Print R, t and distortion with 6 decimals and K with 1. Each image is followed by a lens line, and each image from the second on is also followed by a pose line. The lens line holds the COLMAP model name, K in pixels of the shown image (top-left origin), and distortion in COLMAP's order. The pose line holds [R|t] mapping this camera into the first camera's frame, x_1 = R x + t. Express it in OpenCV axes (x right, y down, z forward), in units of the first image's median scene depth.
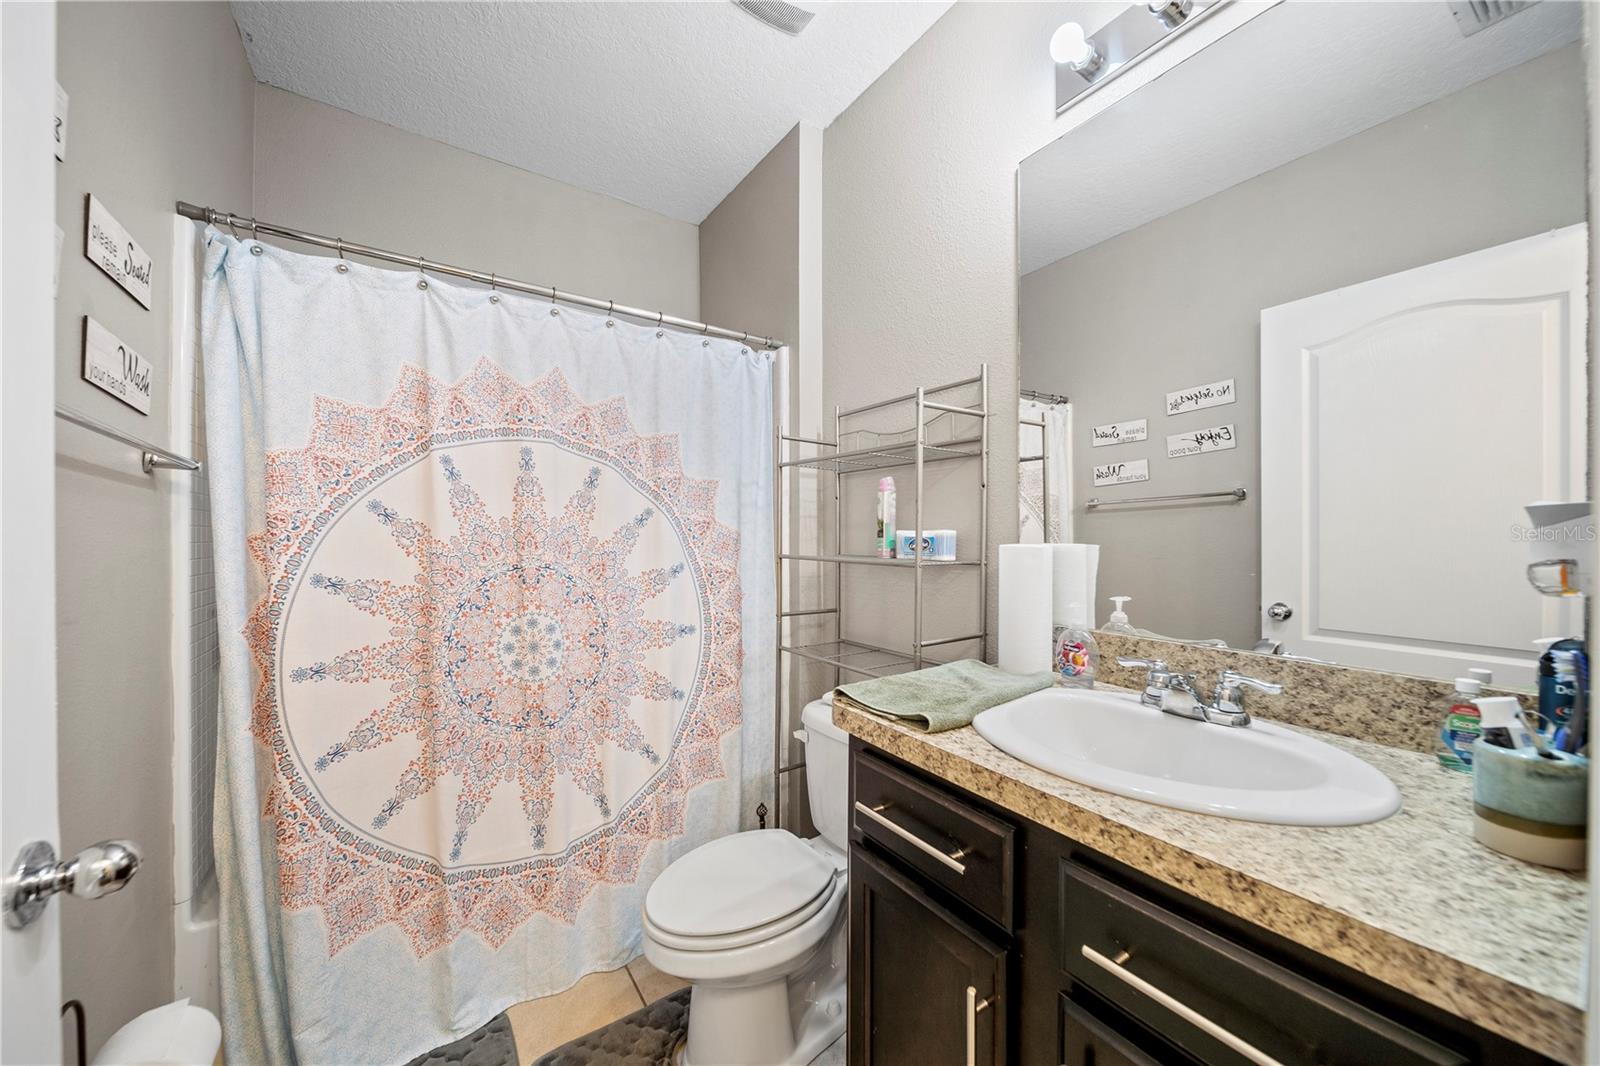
lens RADIAL K [[568.3, 0, 800.7], [0, 568.3, 538.0], [0, 0, 1]] dist [-0.005205, -0.000606]
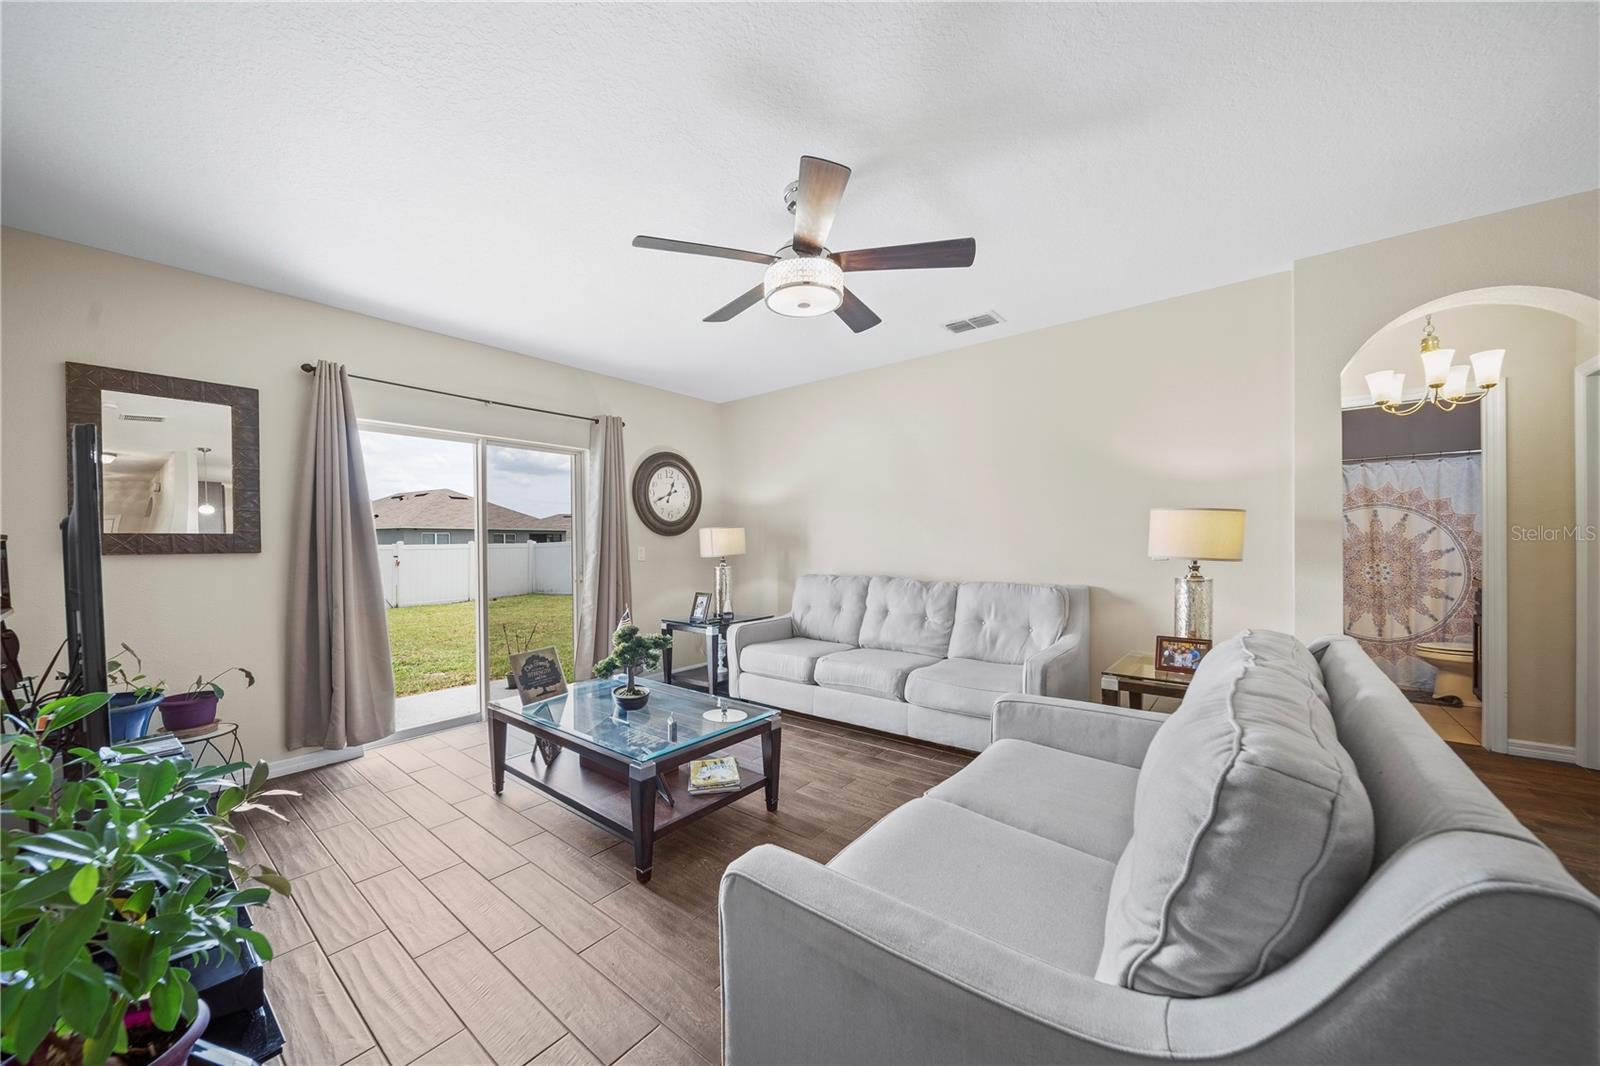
lens RADIAL K [[568.3, 0, 792.5], [0, 568.3, 543.9], [0, 0, 1]] dist [-0.005205, -0.000606]
pose [[0.296094, 0.002603, -0.955155, 1.424742], [0.003194, 0.999988, 0.003716, 0.007888], [0.955153, -0.004151, 0.296083, -2.767856]]
